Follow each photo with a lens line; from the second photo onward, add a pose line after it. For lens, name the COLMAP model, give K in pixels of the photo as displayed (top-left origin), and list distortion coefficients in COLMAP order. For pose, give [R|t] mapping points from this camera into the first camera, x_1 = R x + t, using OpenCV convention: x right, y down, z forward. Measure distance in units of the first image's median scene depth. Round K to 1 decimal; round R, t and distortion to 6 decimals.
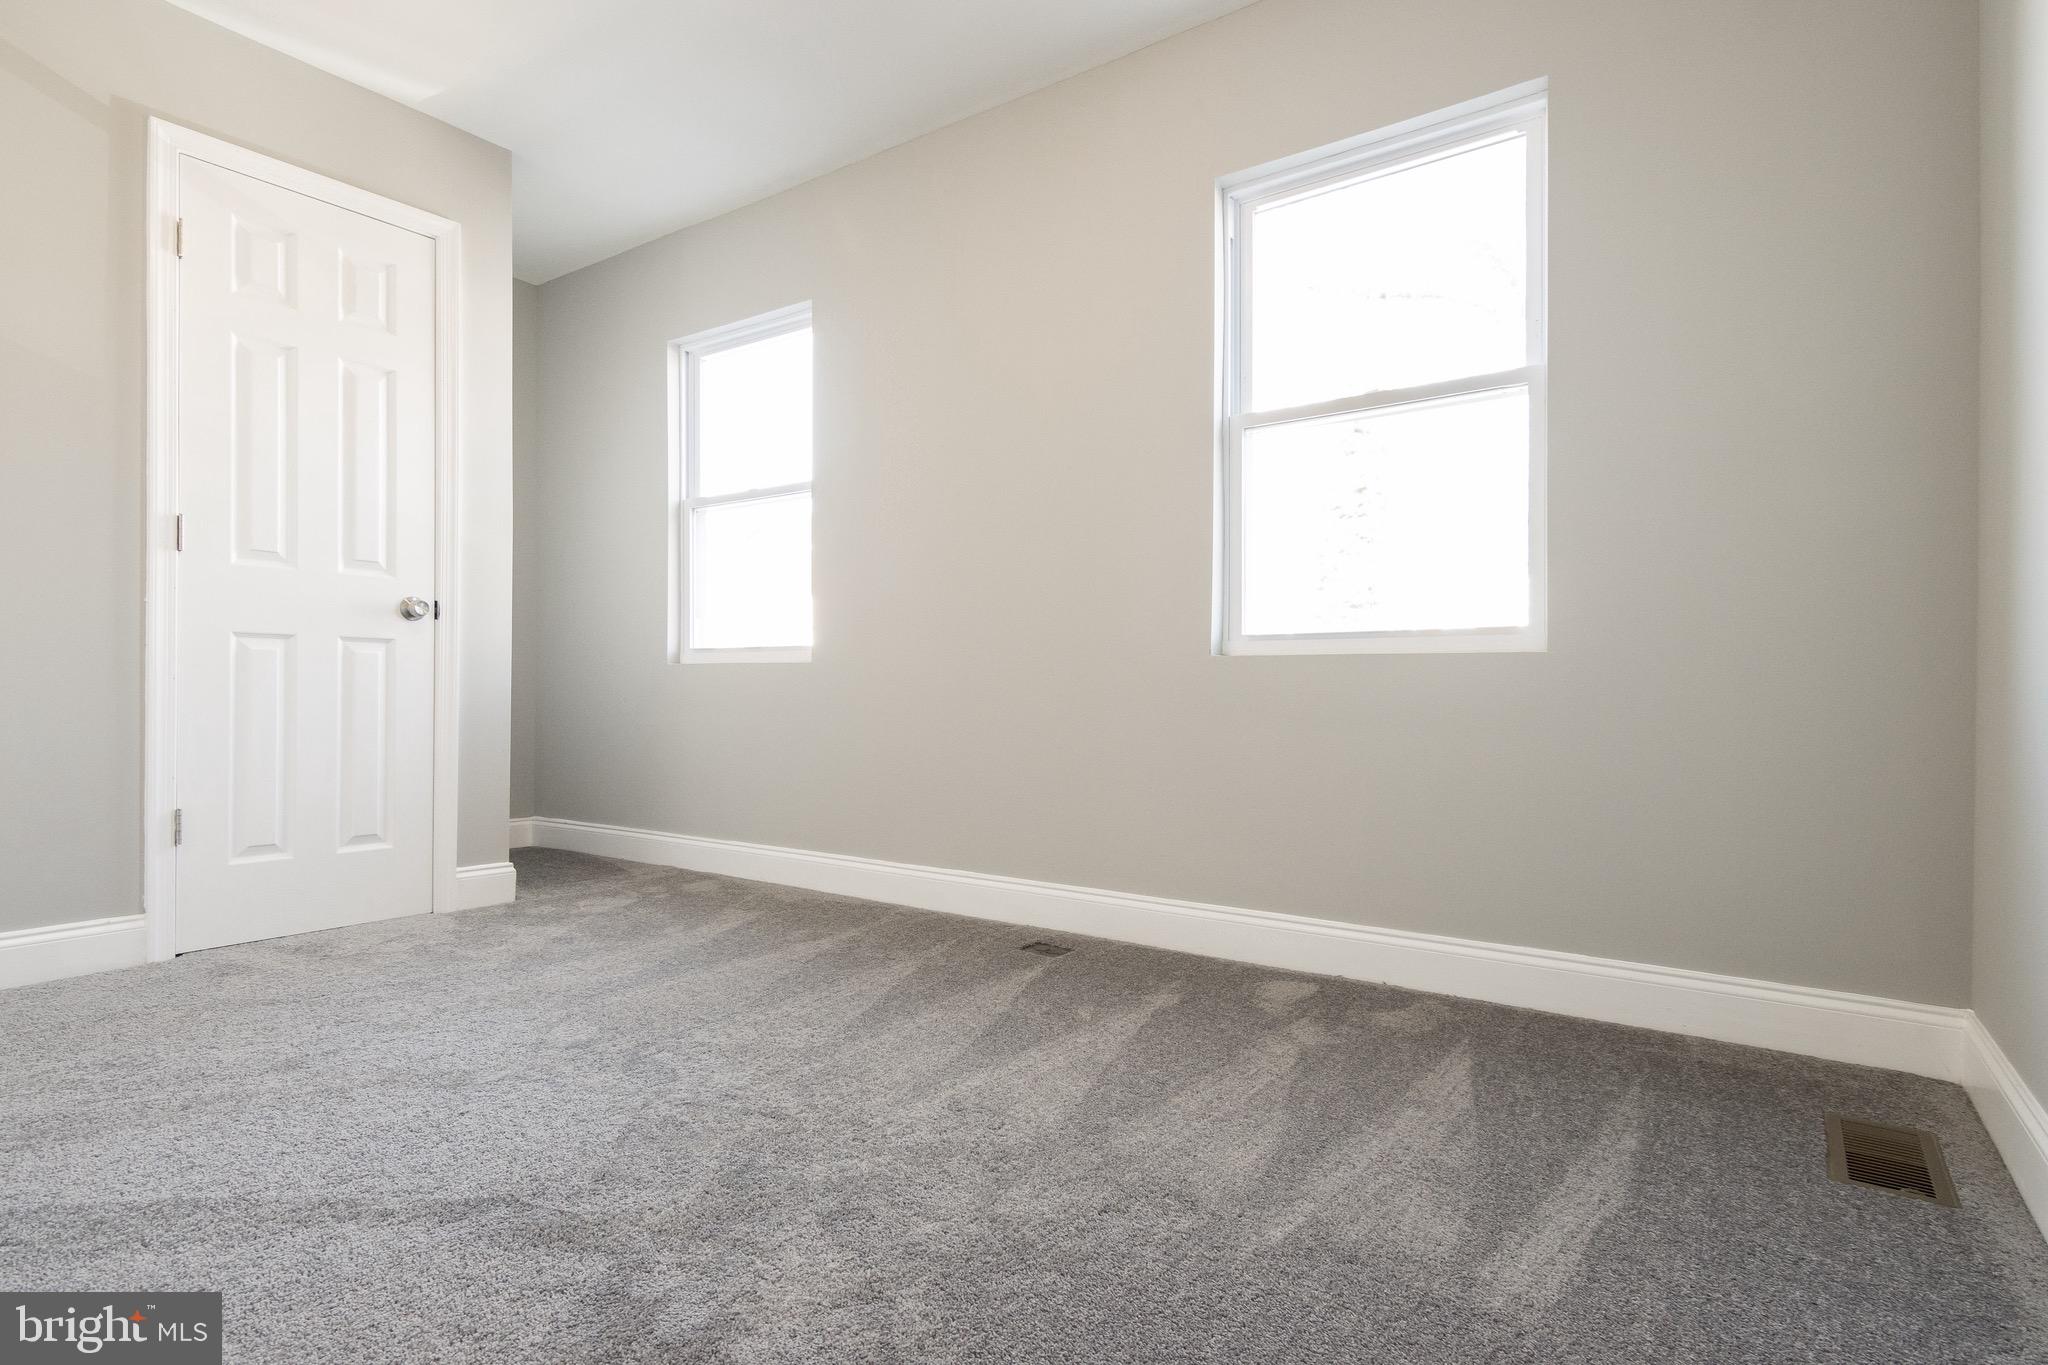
lens RADIAL K [[1030.0, 0, 1023.7], [0, 1030.0, 678.5], [0, 0, 1]] dist [0.024954, -0.012376]
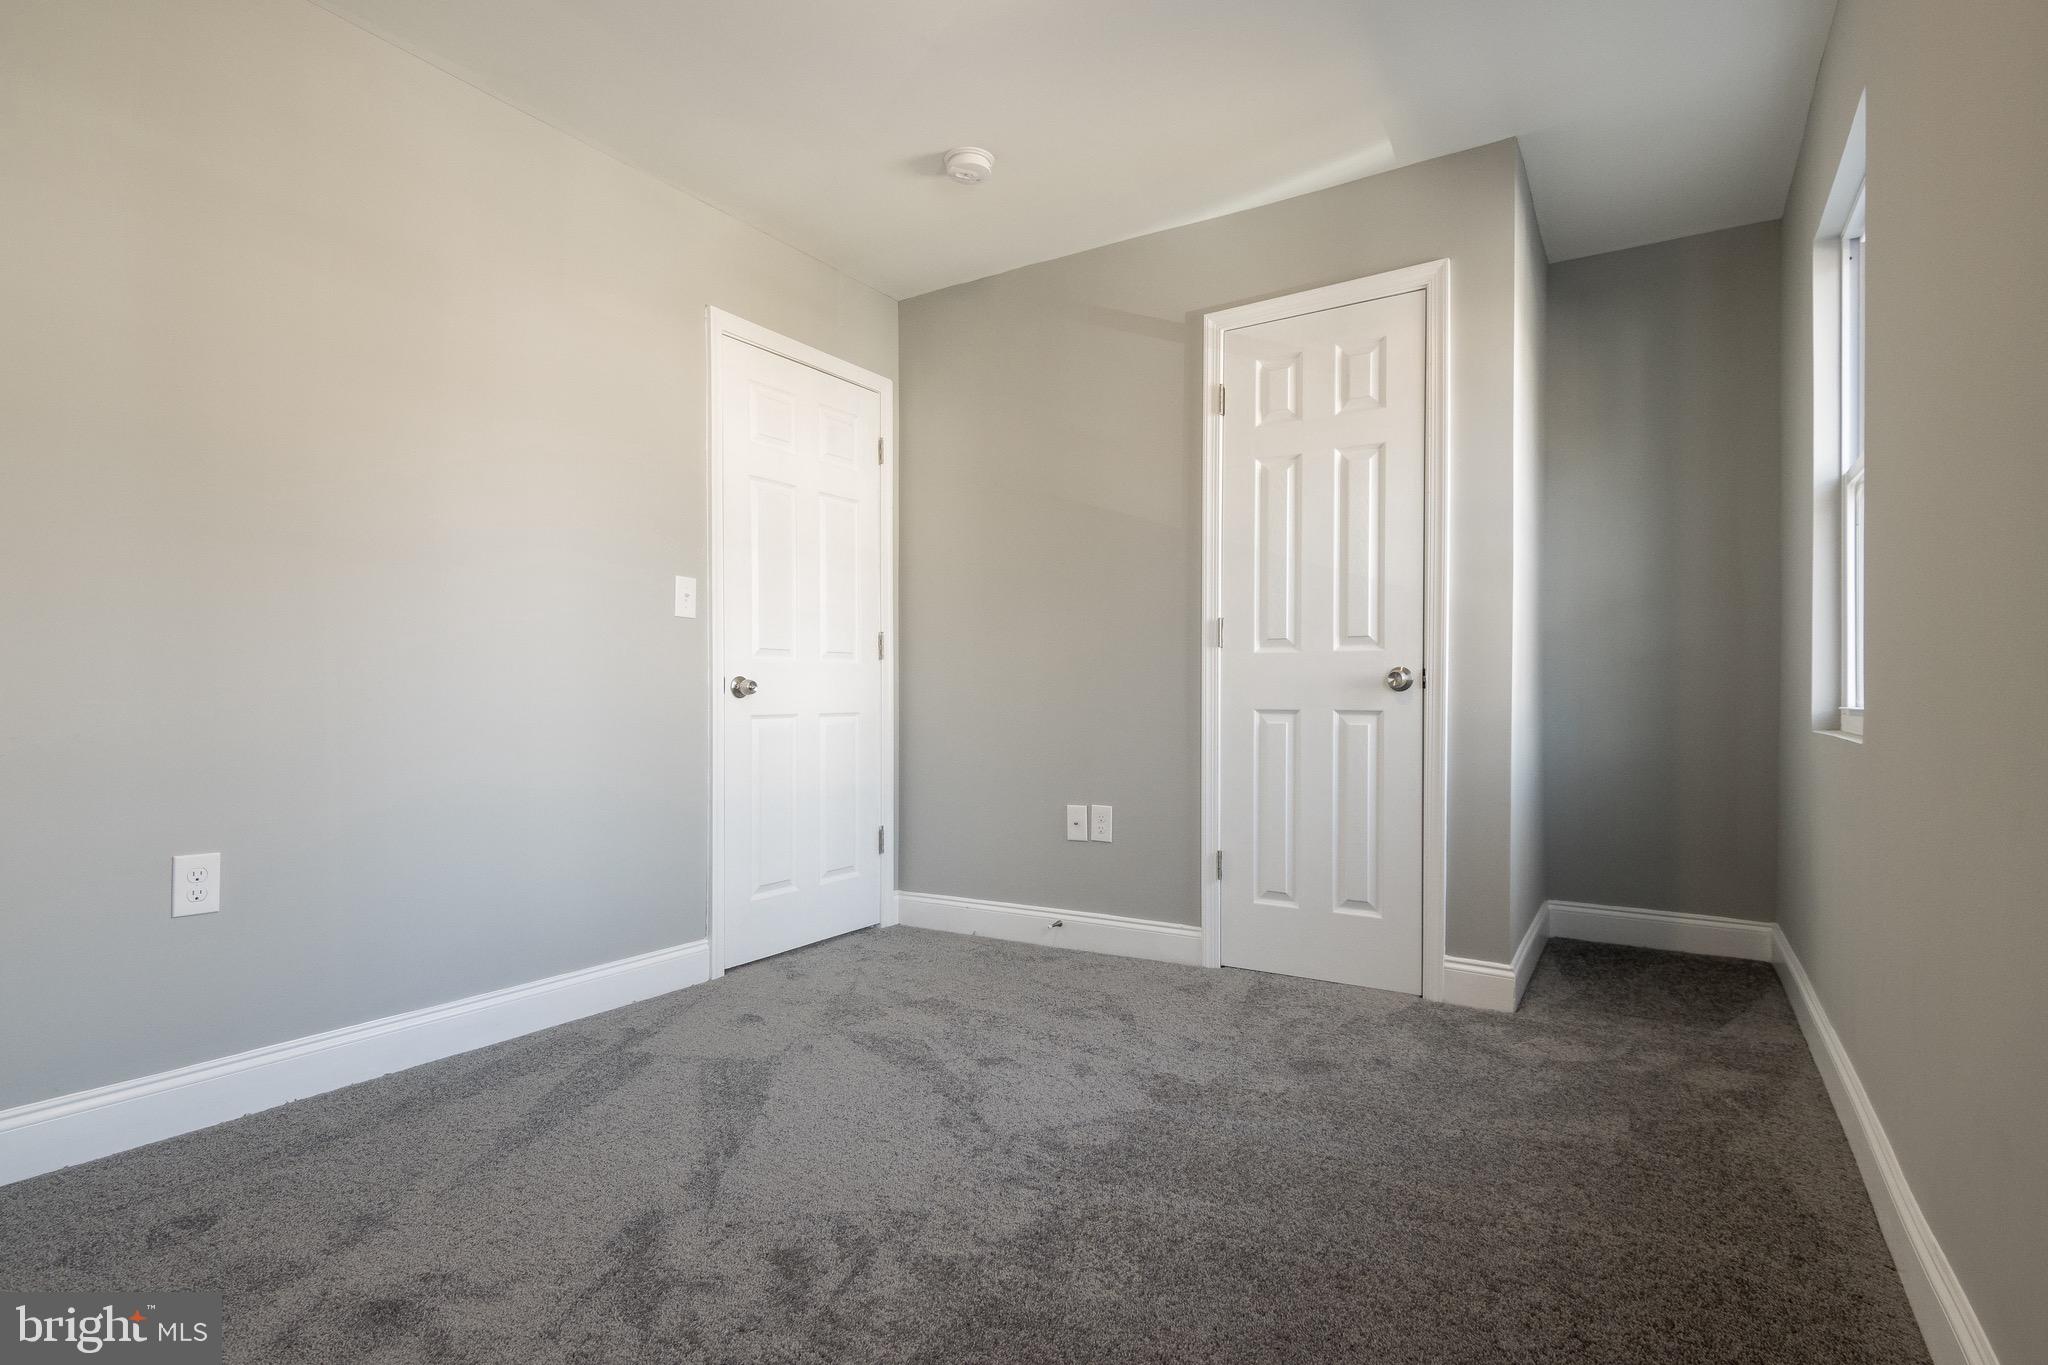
lens RADIAL K [[1030.0, 0, 1035.3], [0, 1030.0, 698.8], [0, 0, 1]] dist [0.024954, -0.012376]
pose [[0.055797, -0.004646, -0.998431, 0.403222], [0.011276, 0.999928, -0.004023, -0.053368], [0.998378, -0.011034, 0.055846, 0.660717]]
